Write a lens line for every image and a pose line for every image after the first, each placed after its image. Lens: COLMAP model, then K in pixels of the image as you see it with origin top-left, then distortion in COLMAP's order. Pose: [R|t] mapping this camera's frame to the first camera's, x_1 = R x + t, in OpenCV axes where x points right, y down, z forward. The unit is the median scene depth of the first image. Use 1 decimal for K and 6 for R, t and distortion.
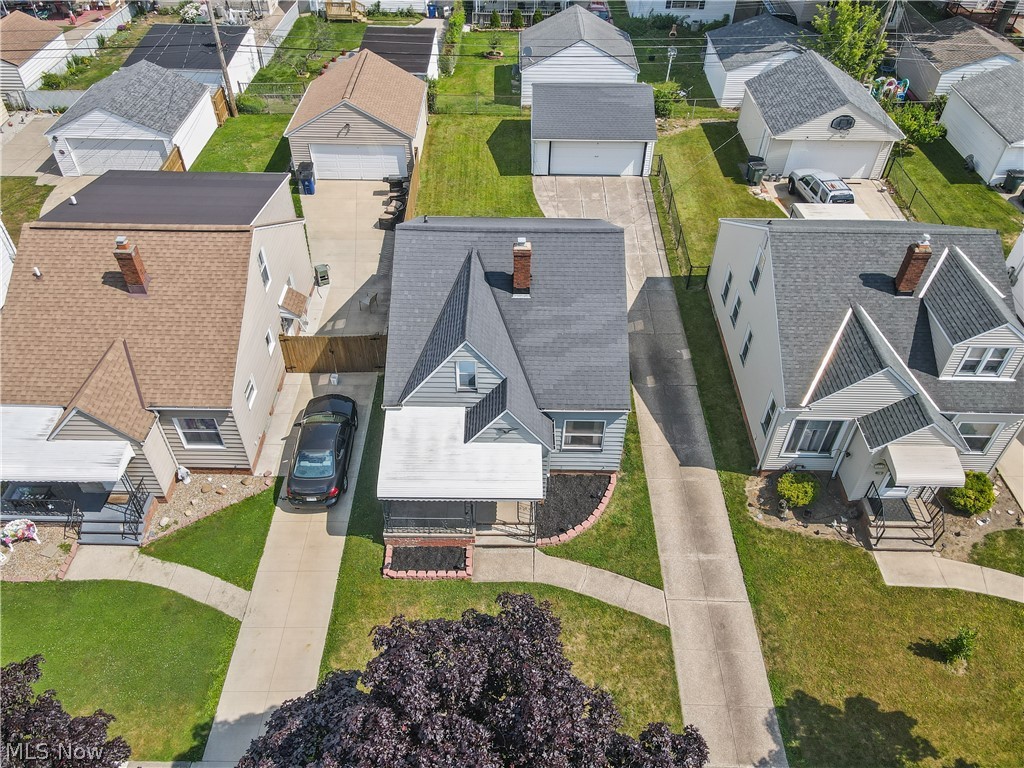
lens RADIAL K [[815.2, 0, 512.0], [0, 815.2, 384.0], [0, 0, 1]] dist [-0.004984, 0.056379]
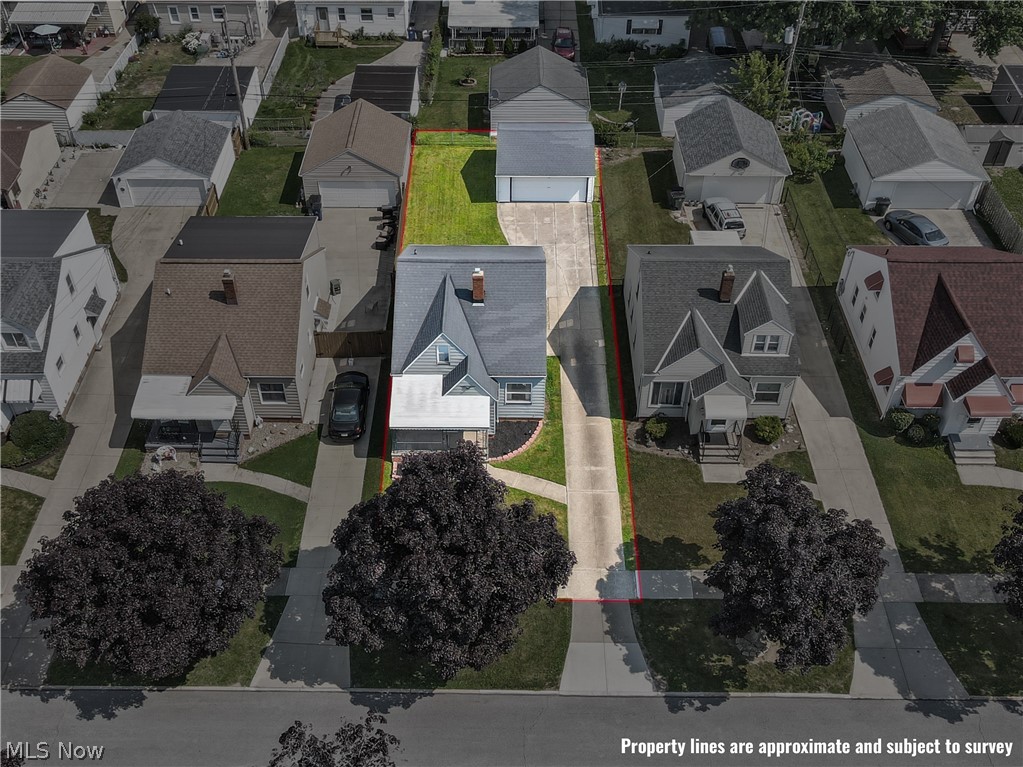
lens RADIAL K [[1028.9, 0, 541.1], [0, 1028.9, 377.9], [0, 0, 1]] dist [-0.005489, 0.004168]
pose [[0.999394, -0.008273, 0.033812, 0.060083], [0.008969, 0.999750, -0.020504, 0.069612], [-0.033634, 0.020795, 0.999218, -0.910188]]
